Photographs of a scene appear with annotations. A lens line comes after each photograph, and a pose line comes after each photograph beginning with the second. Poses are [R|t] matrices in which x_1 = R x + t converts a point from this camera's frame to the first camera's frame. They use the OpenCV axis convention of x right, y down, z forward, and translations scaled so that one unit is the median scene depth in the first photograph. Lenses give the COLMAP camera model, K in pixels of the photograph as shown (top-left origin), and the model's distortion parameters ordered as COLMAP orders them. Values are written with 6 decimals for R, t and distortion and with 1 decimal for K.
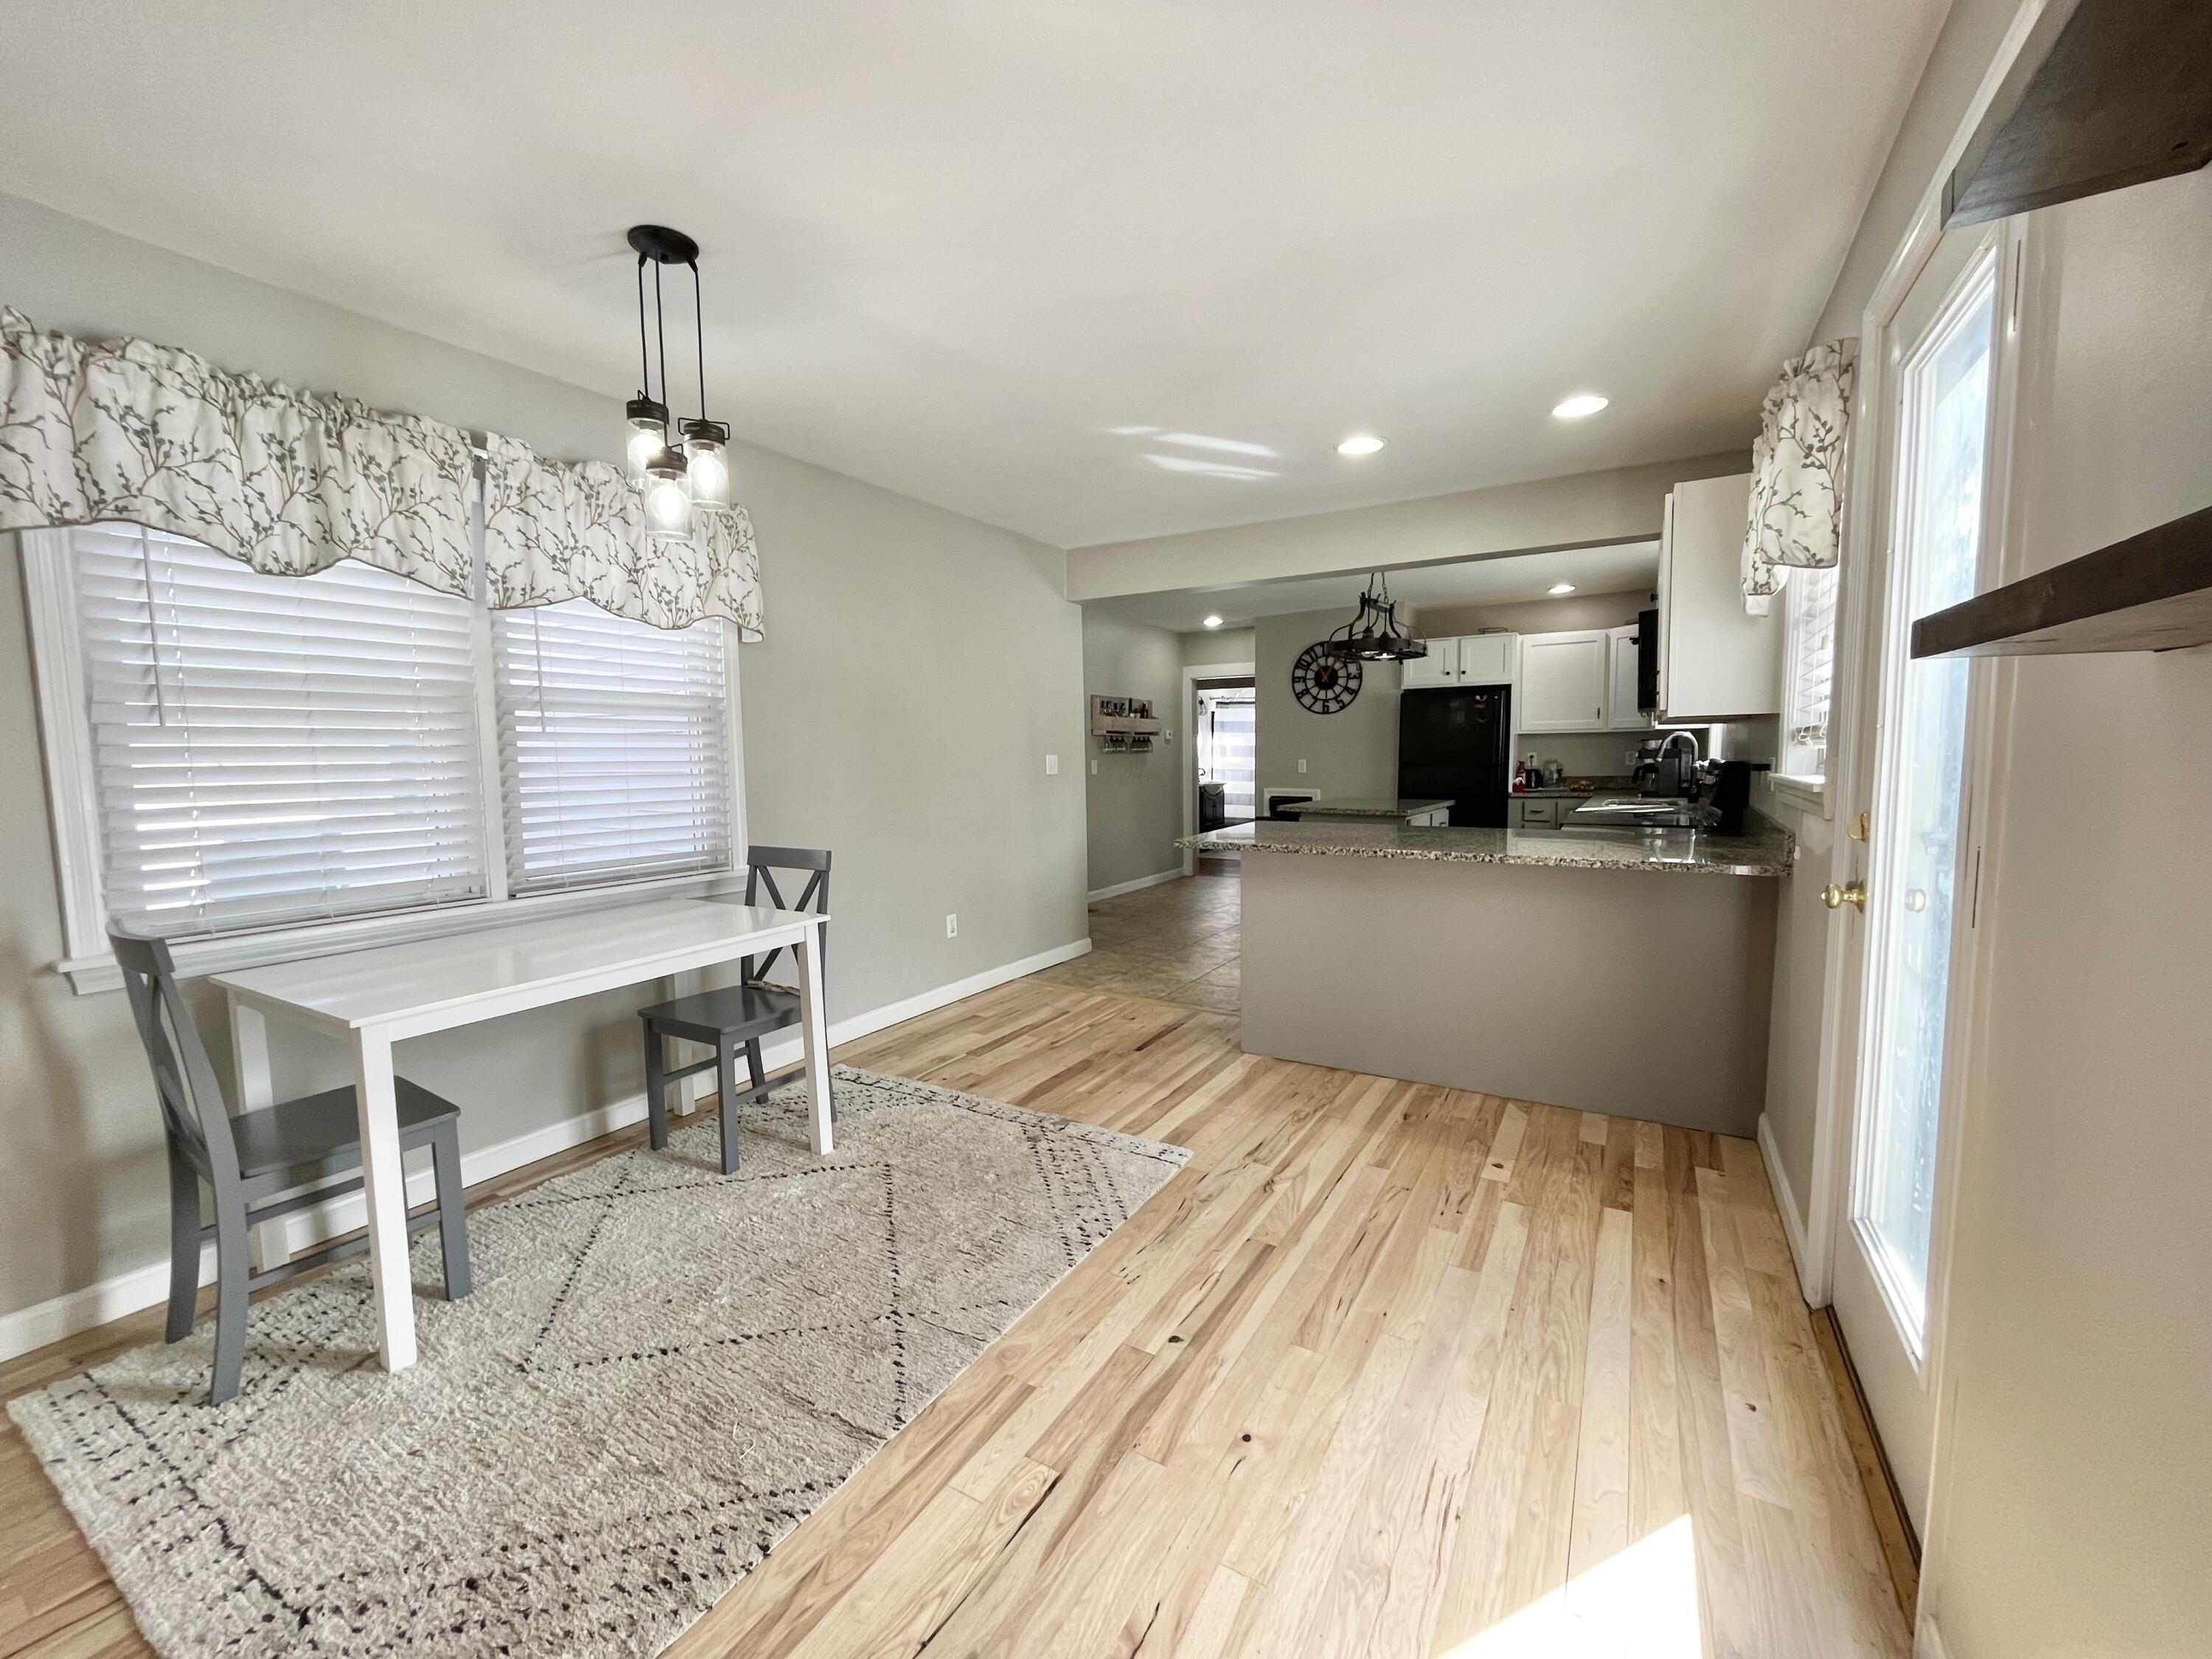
lens RADIAL K [[891.8, 0, 1097.9], [0, 891.8, 835.5], [0, 0, 1]] dist [-0.003558, -0.000843]
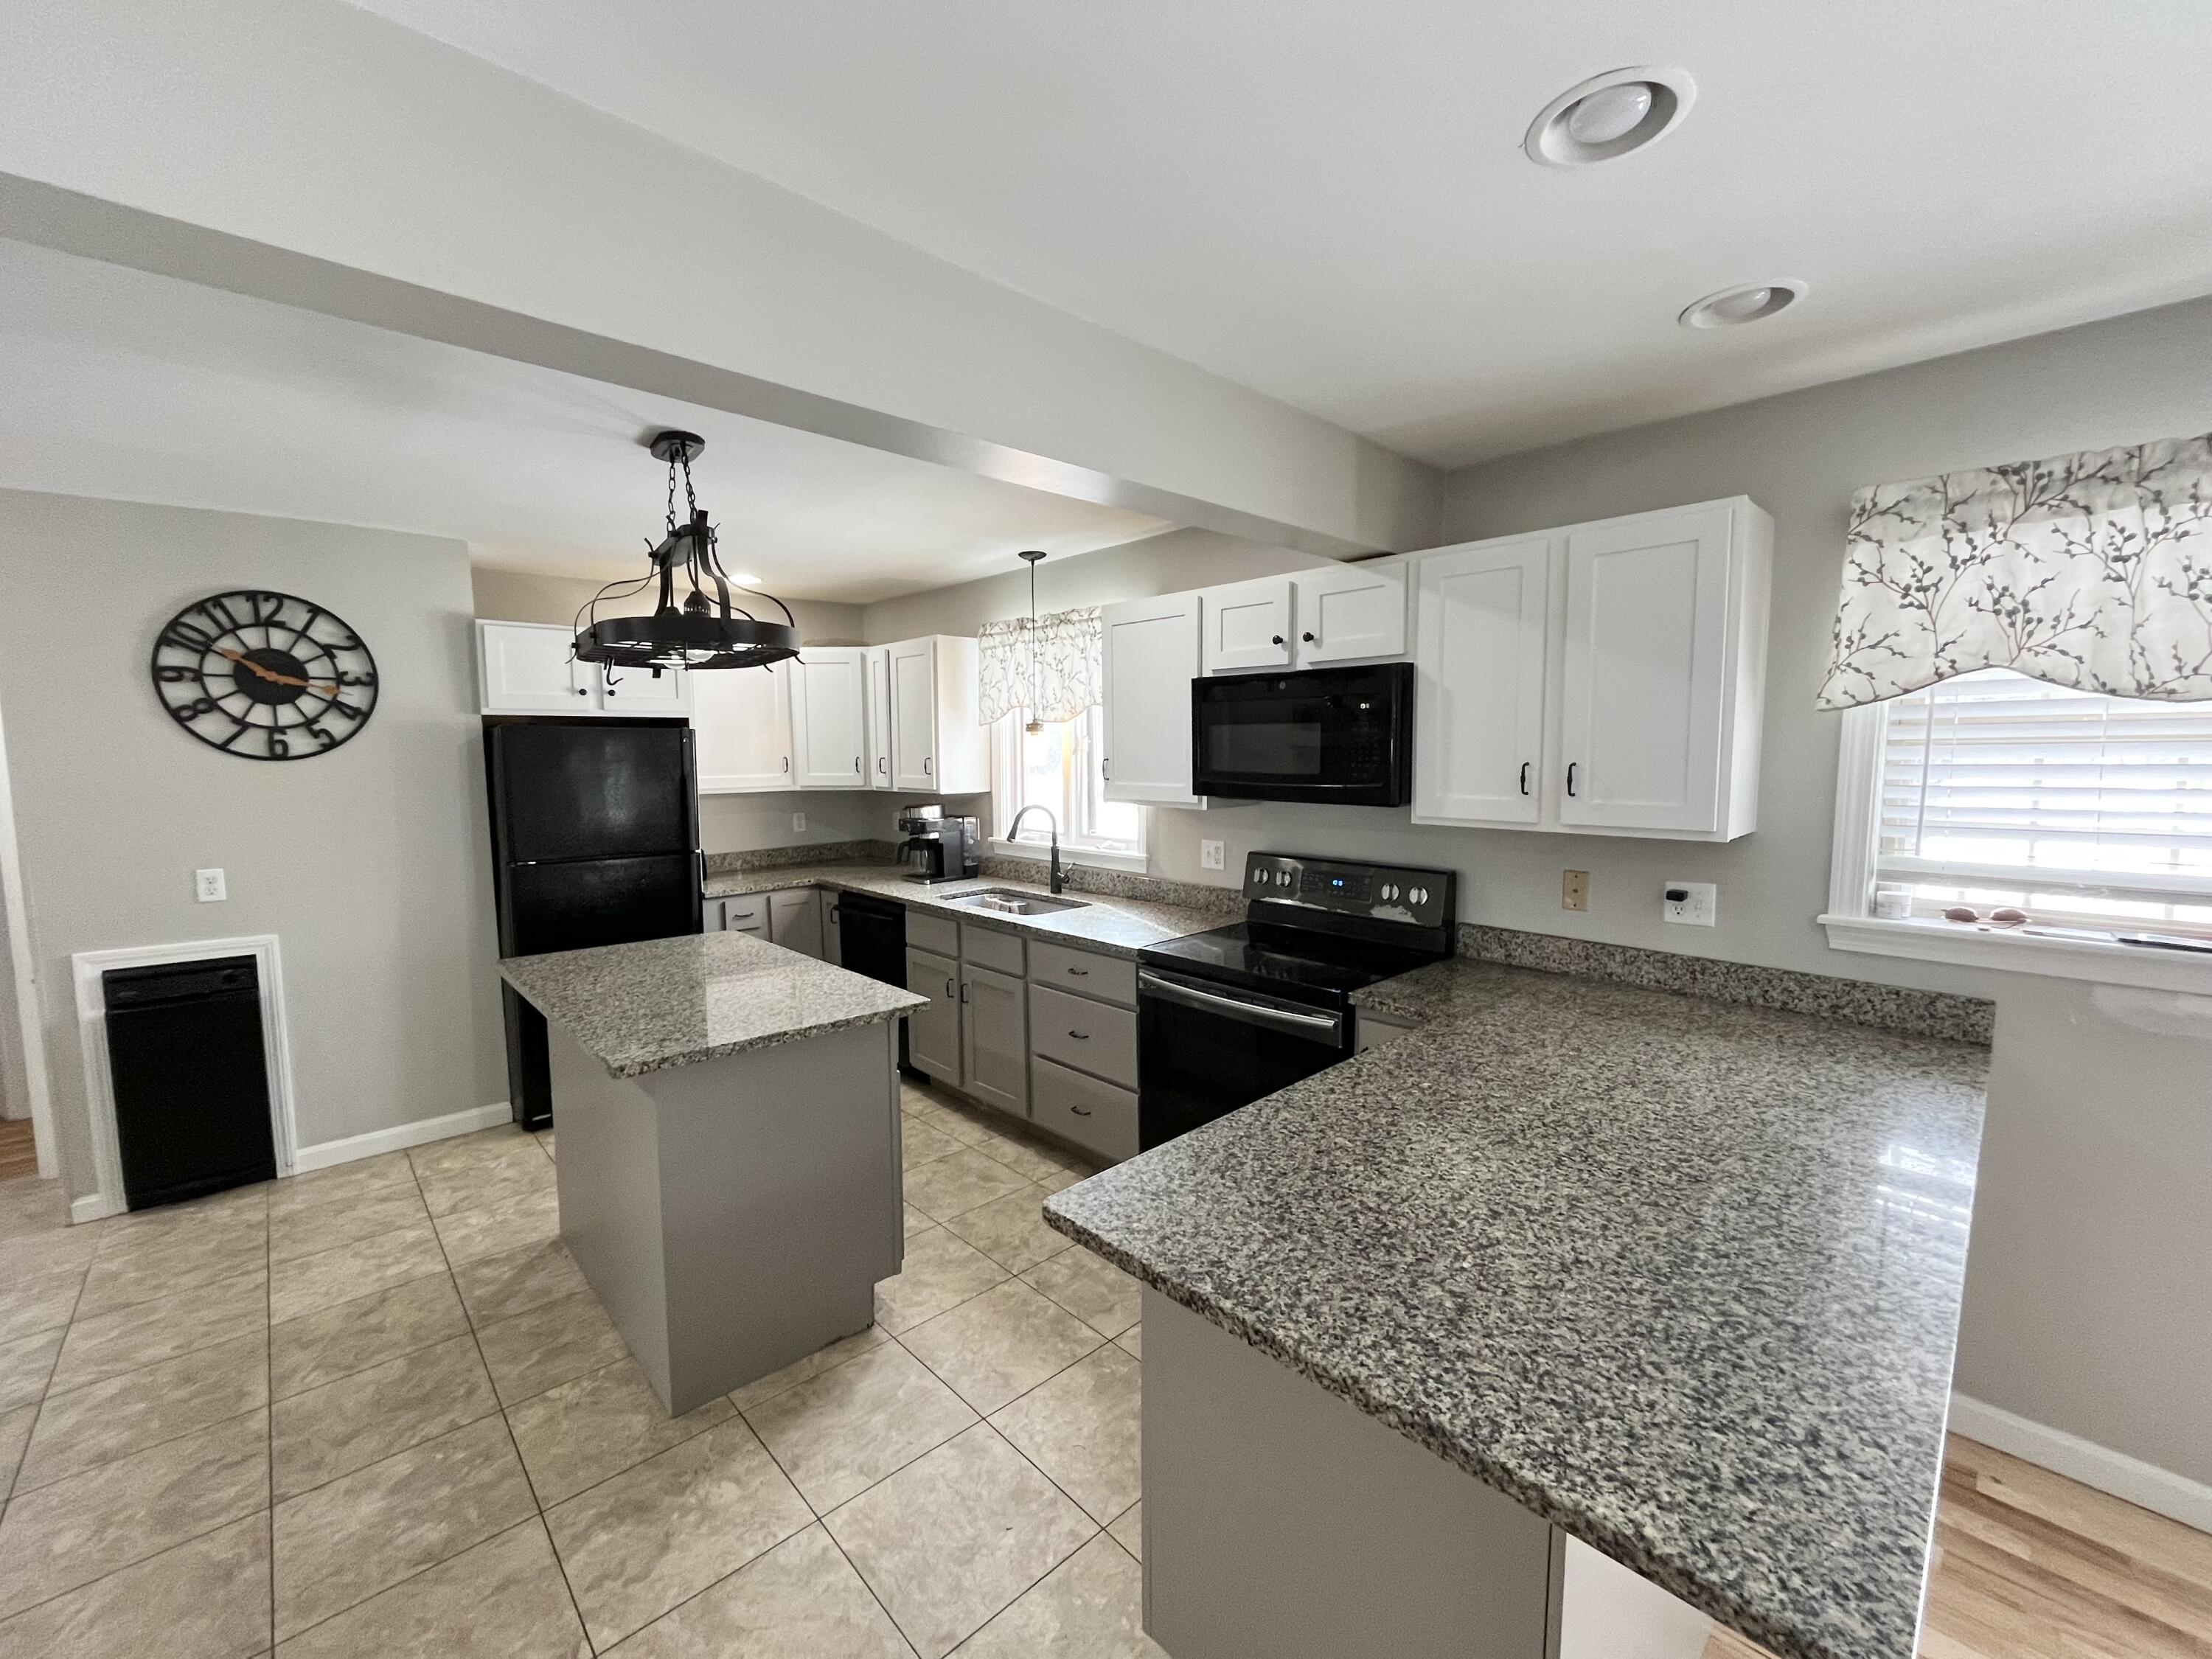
lens RADIAL K [[891.8, 0, 1097.9], [0, 891.8, 830.9], [0, 0, 1]] dist [-0.003558, -0.000843]
pose [[0.270265, -0.078617, 0.959571, -0.053250], [0.093856, 0.994065, 0.055009, -0.090022], [-0.958200, 0.075194, 0.276040, 0.510799]]
